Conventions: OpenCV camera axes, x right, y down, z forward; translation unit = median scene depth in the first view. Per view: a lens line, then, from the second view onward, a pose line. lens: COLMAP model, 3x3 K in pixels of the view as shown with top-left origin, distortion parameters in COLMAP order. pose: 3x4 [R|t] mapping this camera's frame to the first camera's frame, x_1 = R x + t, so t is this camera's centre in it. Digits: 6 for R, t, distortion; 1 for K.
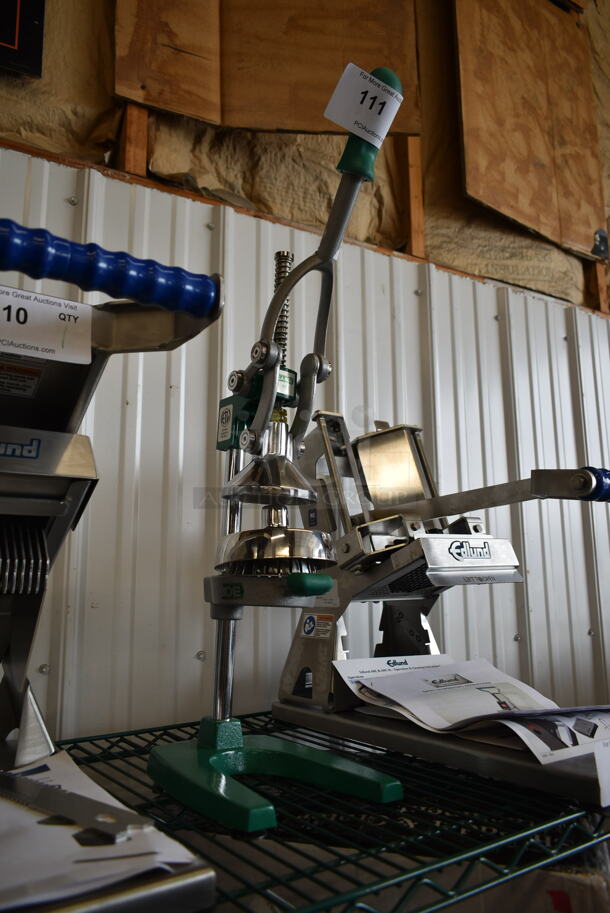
lens RADIAL K [[703.3, 0, 301.9], [0, 703.3, 446.5], [0, 0, 1]] dist [-0.009955, 0.001234]
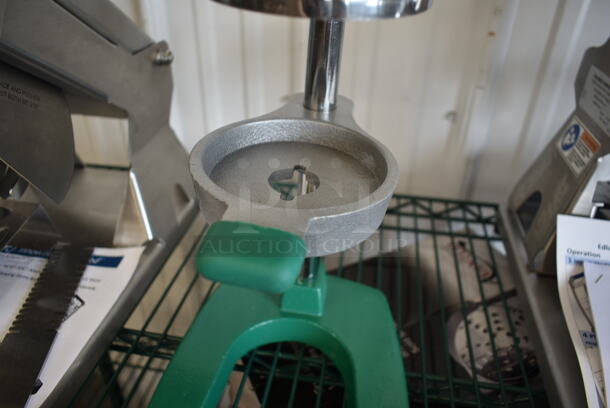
lens RADIAL K [[467.9, 0, 304.9], [0, 467.9, 194.0], [0, 0, 1]] dist [-0.009177, -0.002074]
pose [[0.692346, 0.395473, -0.603538, 0.121840], [0.110201, 0.768664, 0.630089, -0.010618], [0.713101, -0.502750, 0.488600, 0.566761]]
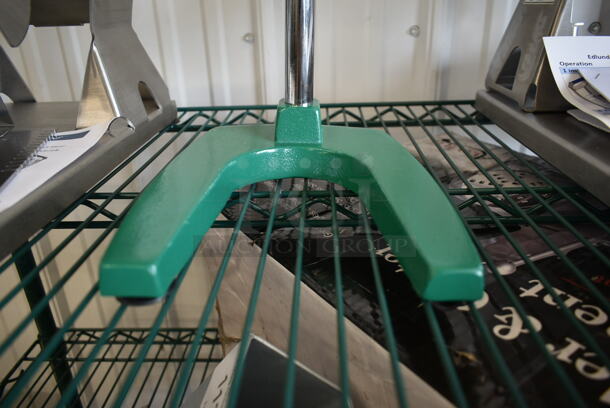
lens RADIAL K [[467.9, 0, 304.9], [0, 467.9, 194.0], [0, 0, 1]] dist [-0.009177, -0.002074]
pose [[0.784474, 0.224273, -0.578189, 0.138119], [0.138334, 0.845548, 0.515667, 0.157063], [0.604537, -0.484511, 0.632285, 0.470150]]
